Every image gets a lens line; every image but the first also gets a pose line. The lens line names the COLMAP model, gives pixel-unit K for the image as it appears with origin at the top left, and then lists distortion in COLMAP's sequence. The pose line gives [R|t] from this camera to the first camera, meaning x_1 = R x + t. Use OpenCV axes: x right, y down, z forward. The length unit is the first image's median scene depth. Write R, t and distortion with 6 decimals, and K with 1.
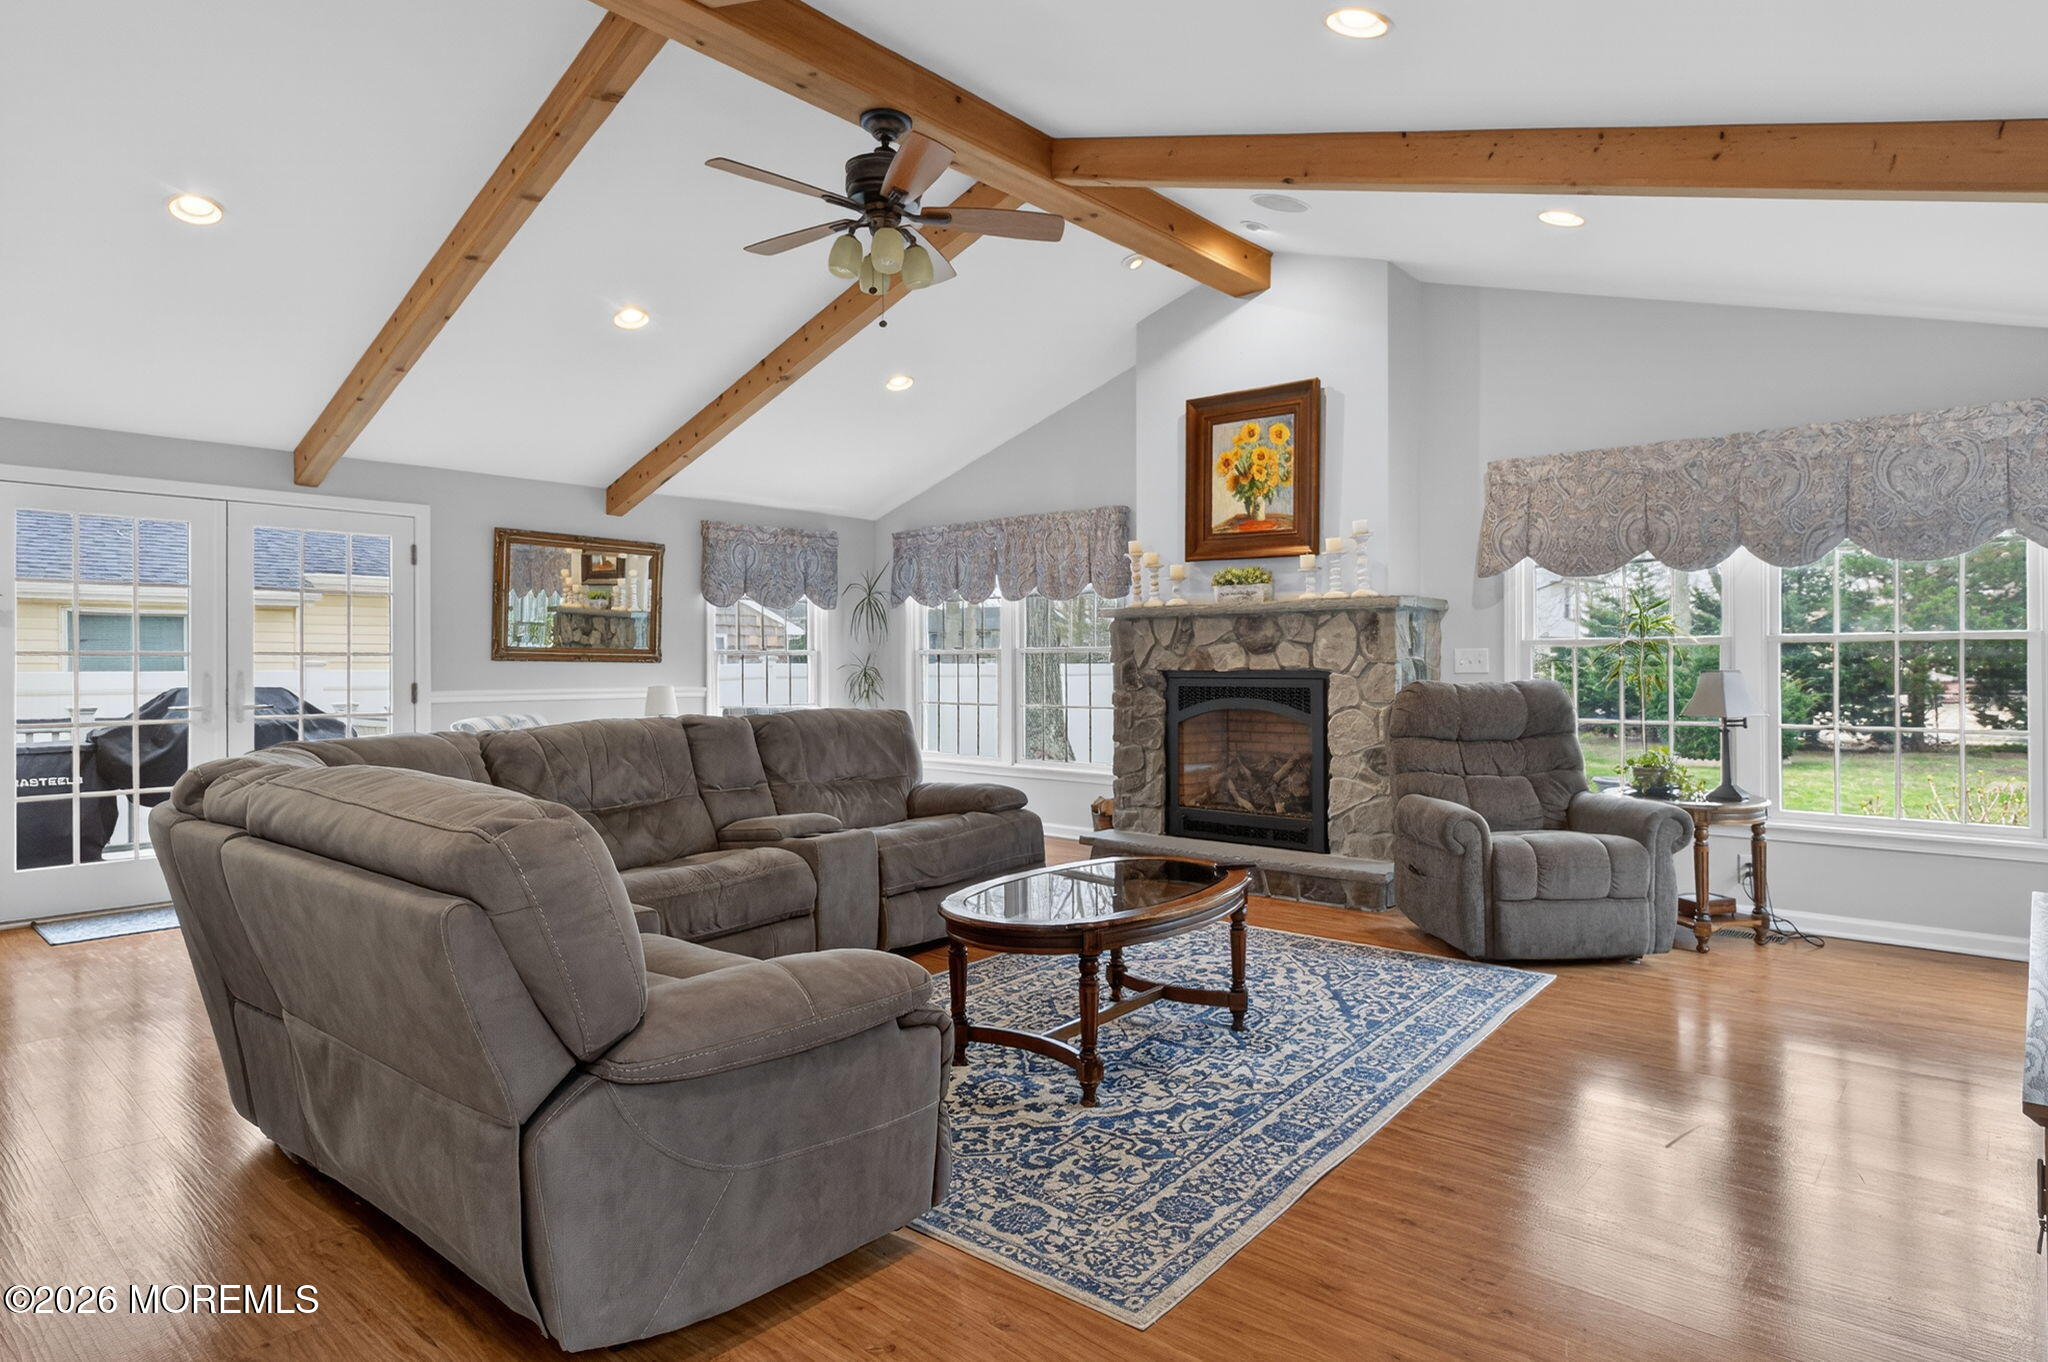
lens RADIAL K [[1111.4, 0, 1038.2], [0, 1111.4, 662.5], [0, 0, 1]] dist [-0.013318, 0.003249]
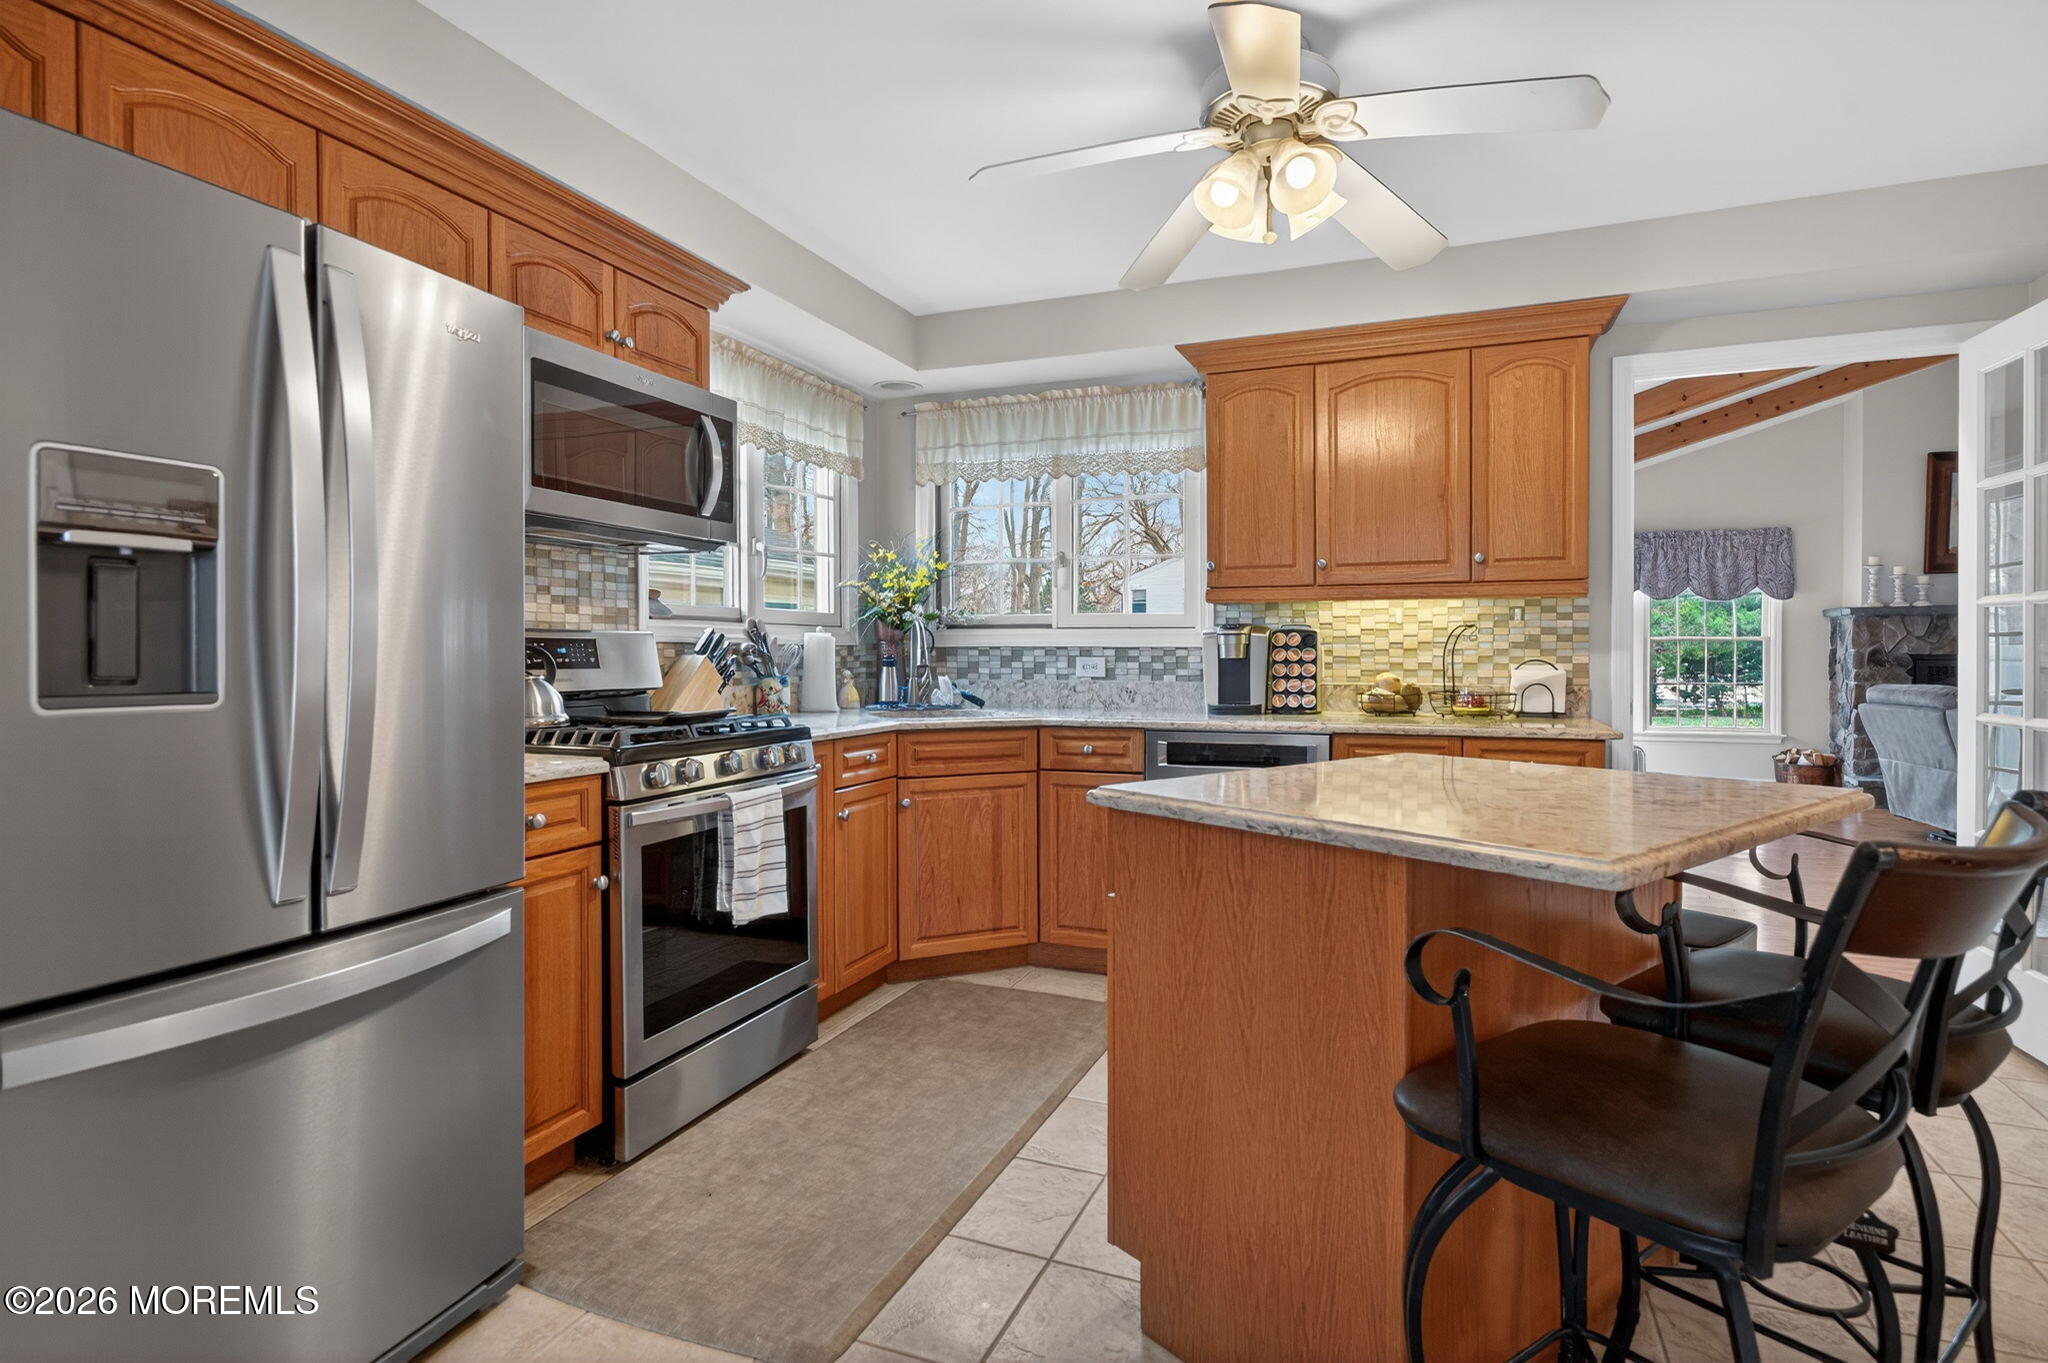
lens RADIAL K [[1067.1, 0, 1030.2], [0, 1067.1, 652.1], [0, 0, 1]] dist [-0.005767, 0.005913]
pose [[0.942357, -0.001314, 0.334607, -1.383361], [0.001990, 0.999997, -0.001676, 0.005029], [-0.334604, 0.002245, 0.942356, 0.152166]]
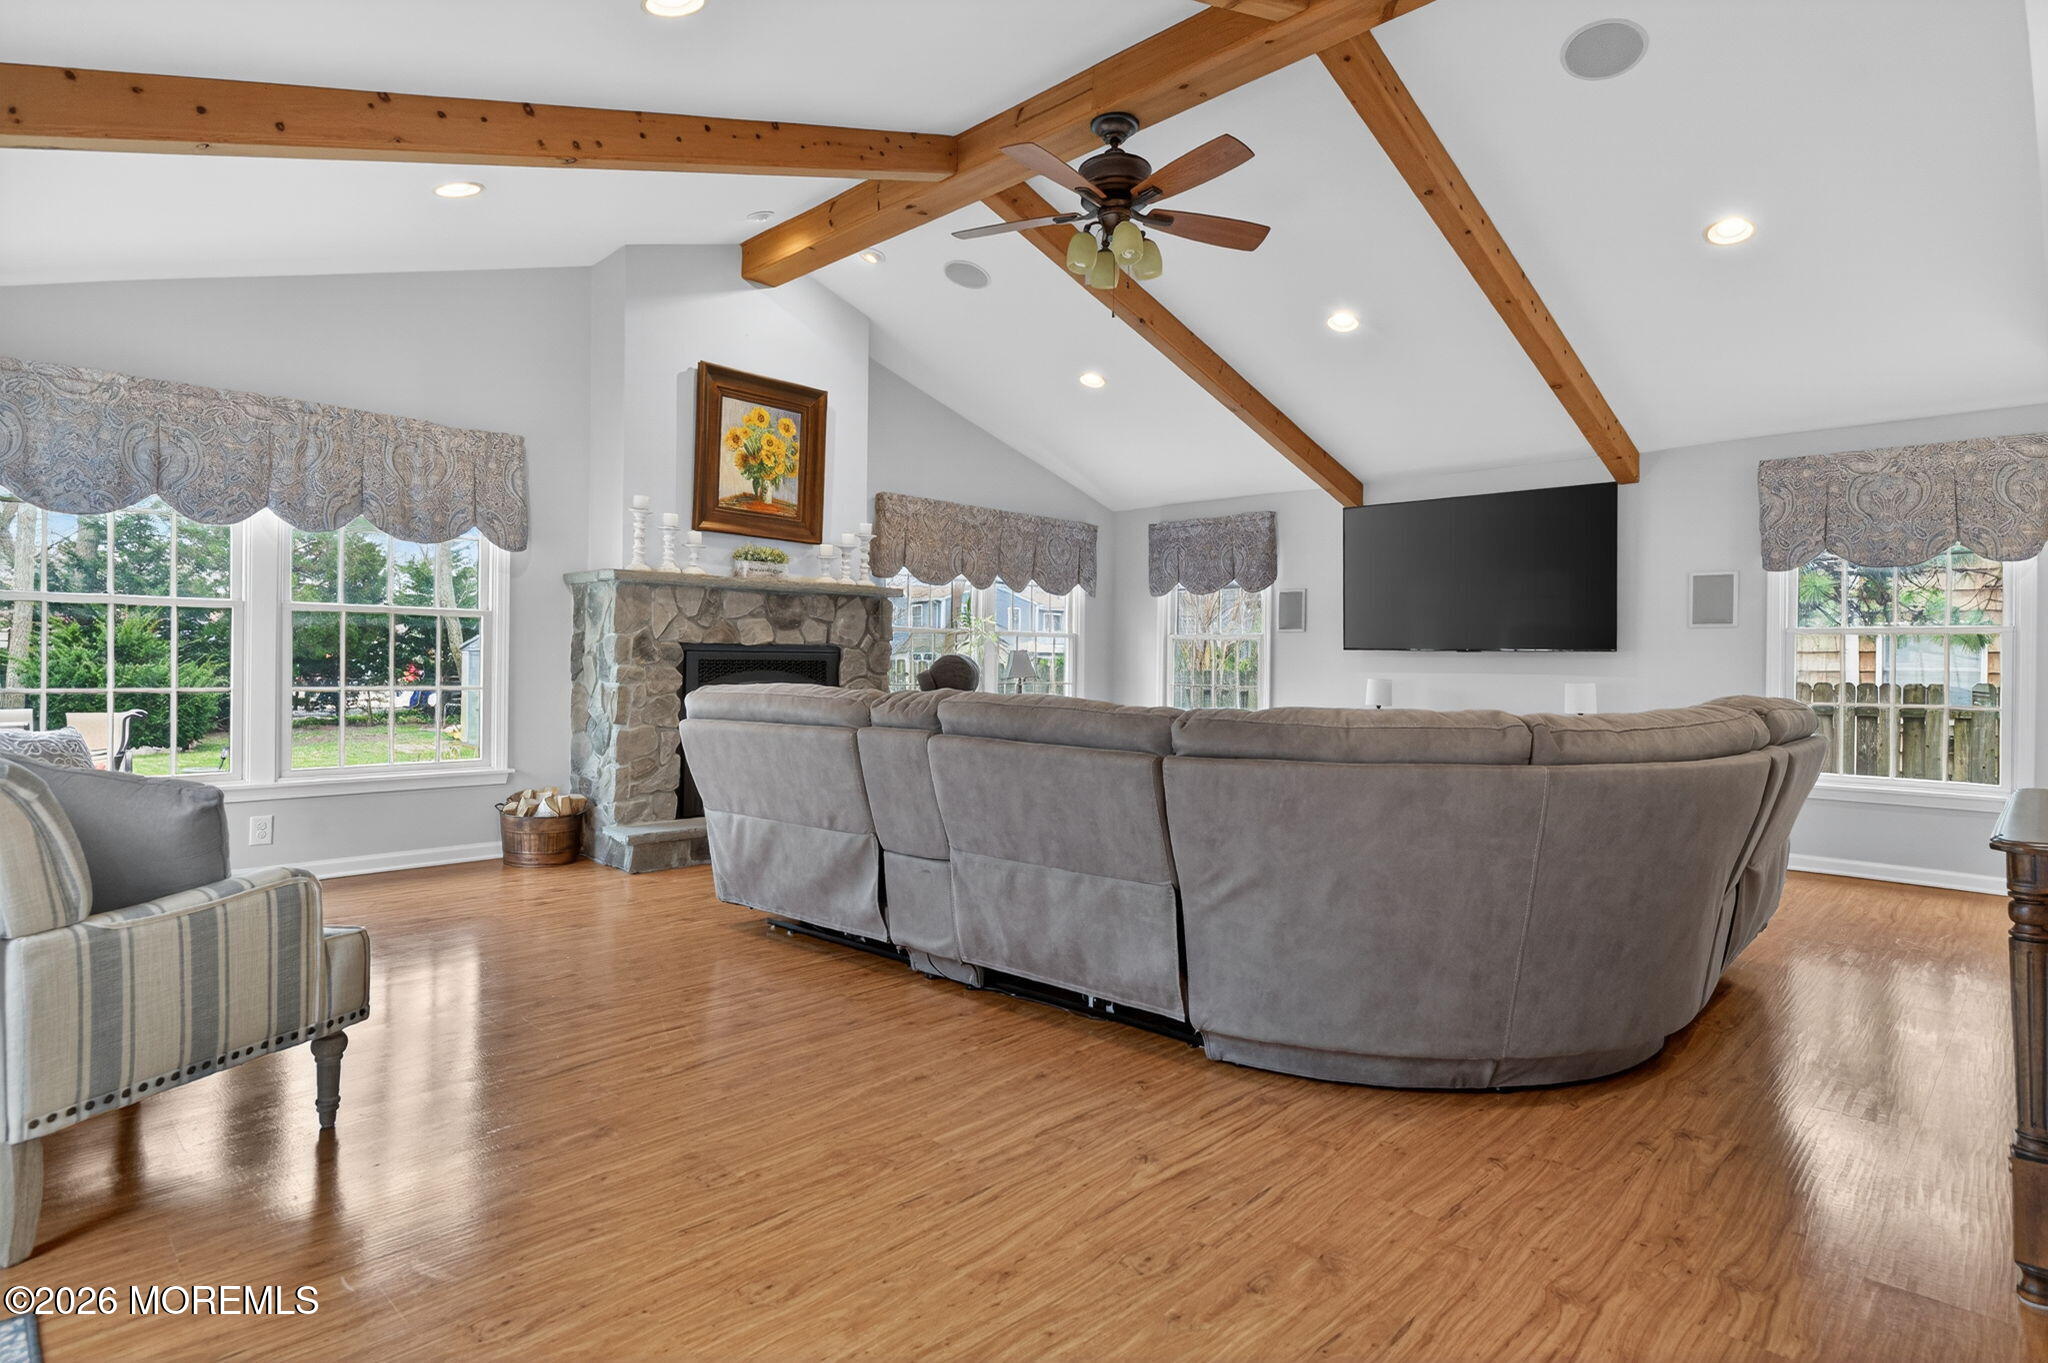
lens RADIAL K [[1067.1, 0, 1023.7], [0, 1067.1, 662.8], [0, 0, 1]] dist [-0.005767, 0.005913]
pose [[0.062189, 0.003722, 0.998057, -0.800159], [-0.015228, 0.999880, -0.002780, 0.023553], [-0.997948, -0.015026, 0.062238, 0.691360]]
